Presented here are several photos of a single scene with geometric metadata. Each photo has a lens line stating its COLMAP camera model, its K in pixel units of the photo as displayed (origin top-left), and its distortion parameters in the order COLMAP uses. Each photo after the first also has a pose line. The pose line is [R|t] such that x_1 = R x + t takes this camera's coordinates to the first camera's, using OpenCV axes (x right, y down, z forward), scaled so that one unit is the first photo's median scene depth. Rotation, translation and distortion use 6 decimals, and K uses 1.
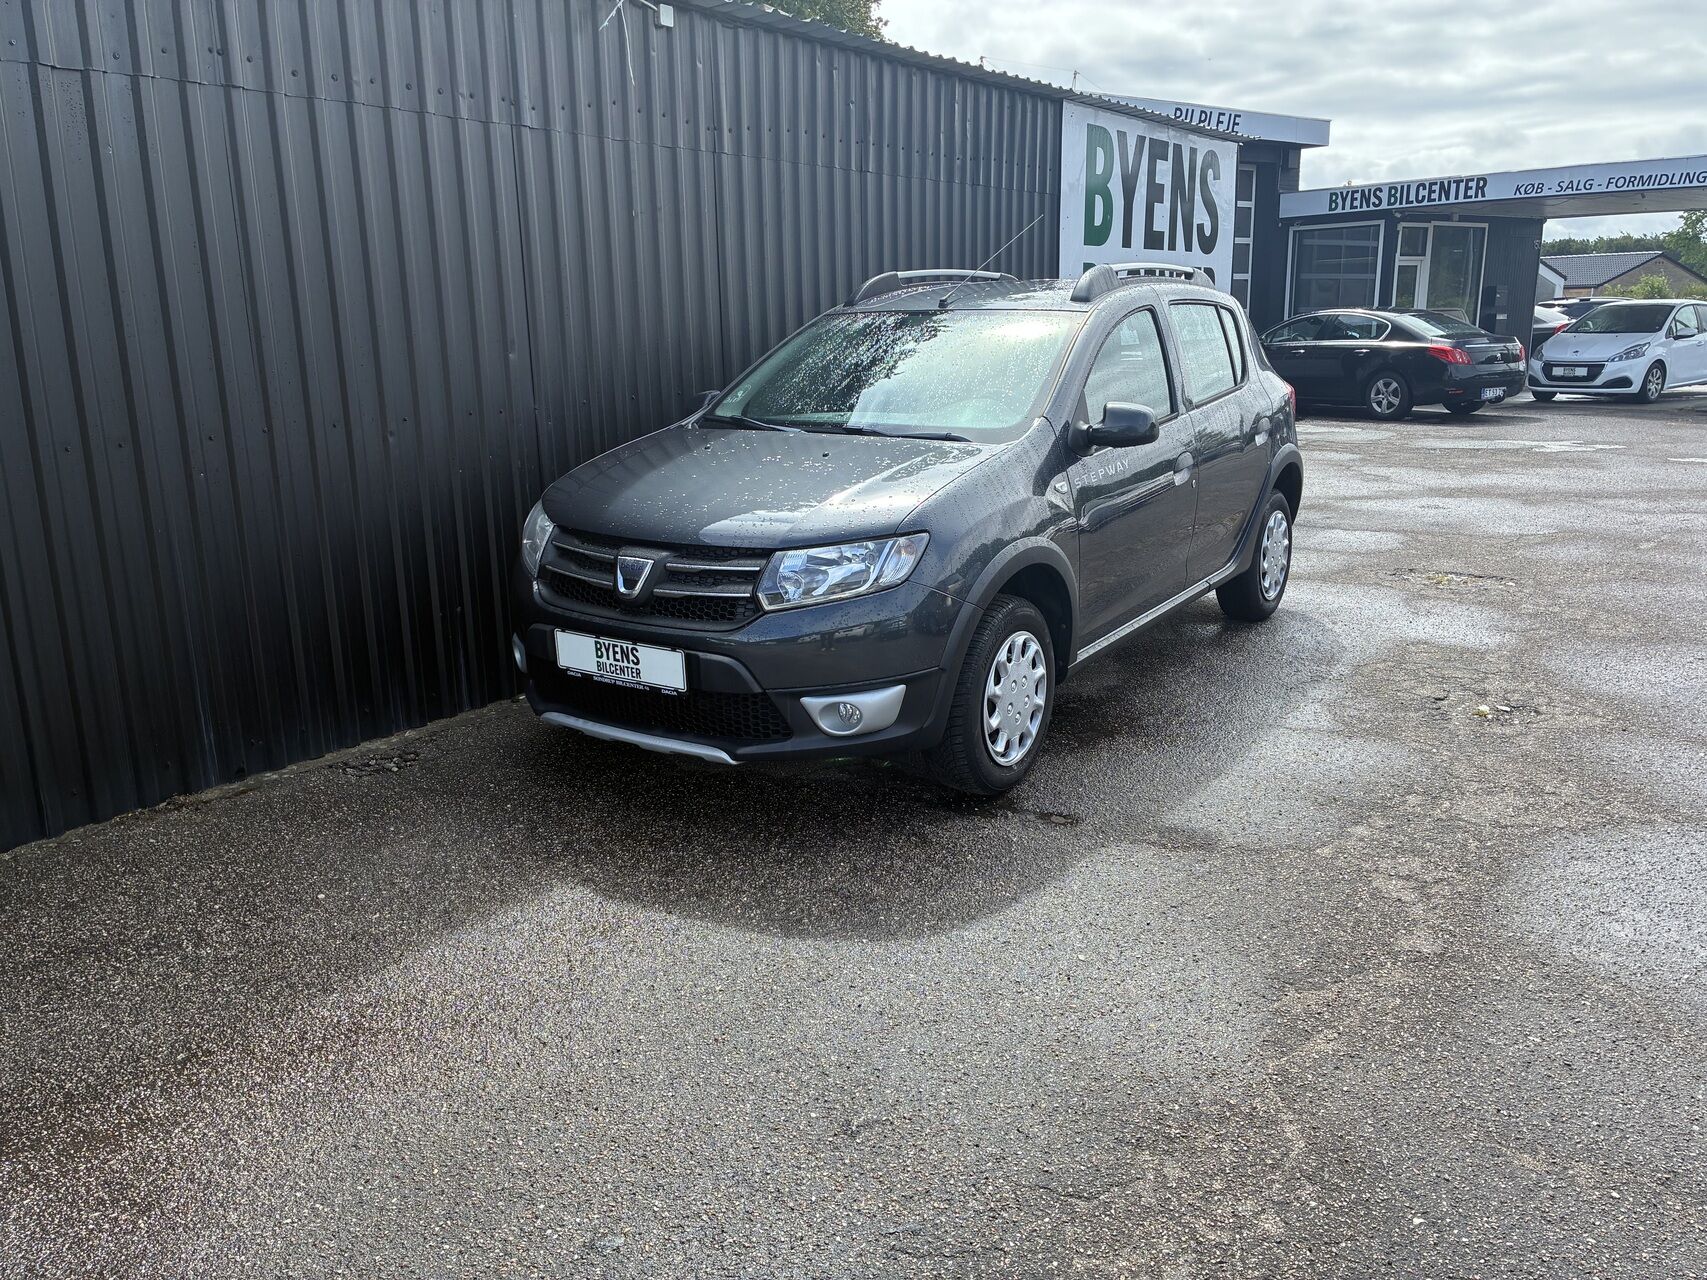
lens RADIAL K [[1283.0, 0, 863.6], [0, 1283.0, 641.0], [0, 0, 1]] dist [0.042350, -0.051034]
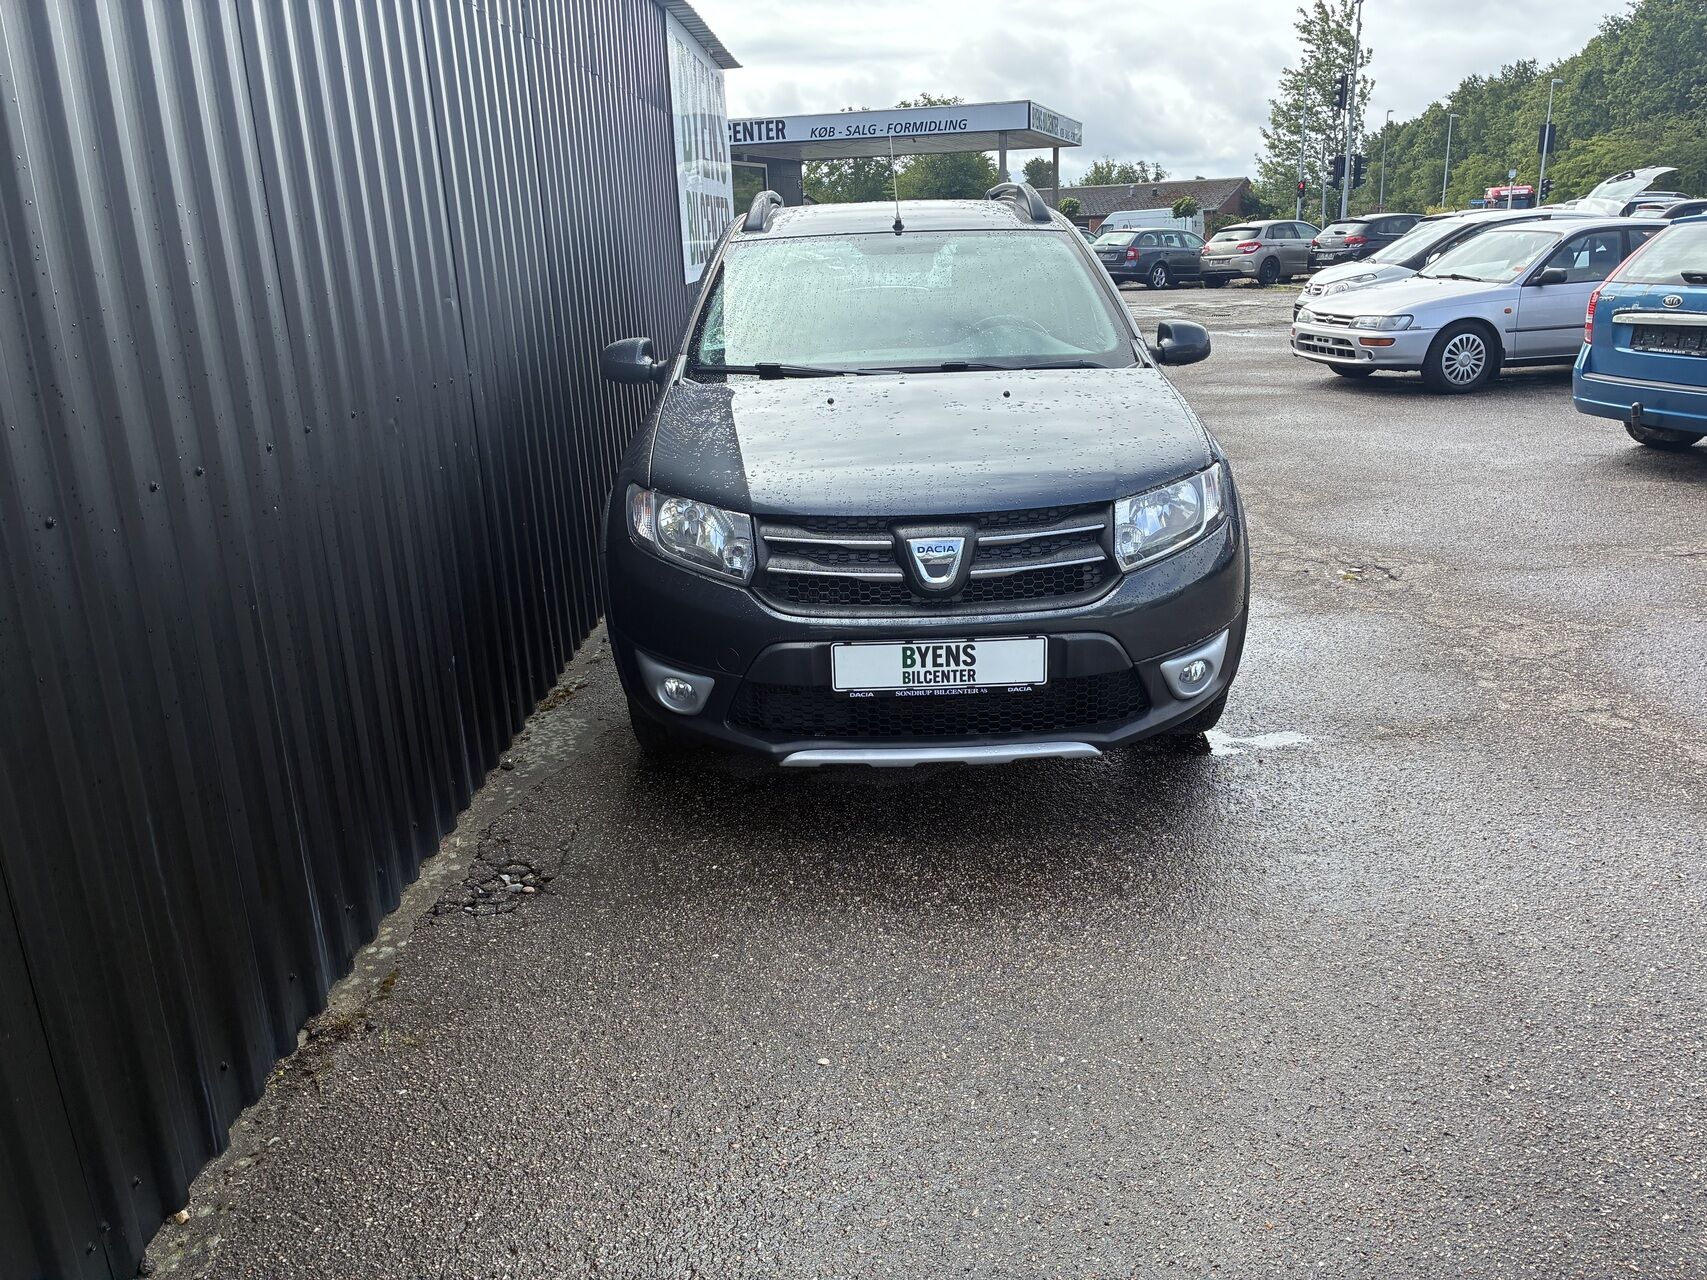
lens RADIAL K [[1283.0, 0, 854.3], [0, 1283.0, 633.6], [0, 0, 1]] dist [0.042350, -0.051034]
pose [[0.822457, -0.182117, 0.538886, -0.662860], [0.162809, 0.983096, 0.083756, -0.080417], [-0.545030, 0.018850, 0.838204, 0.349443]]
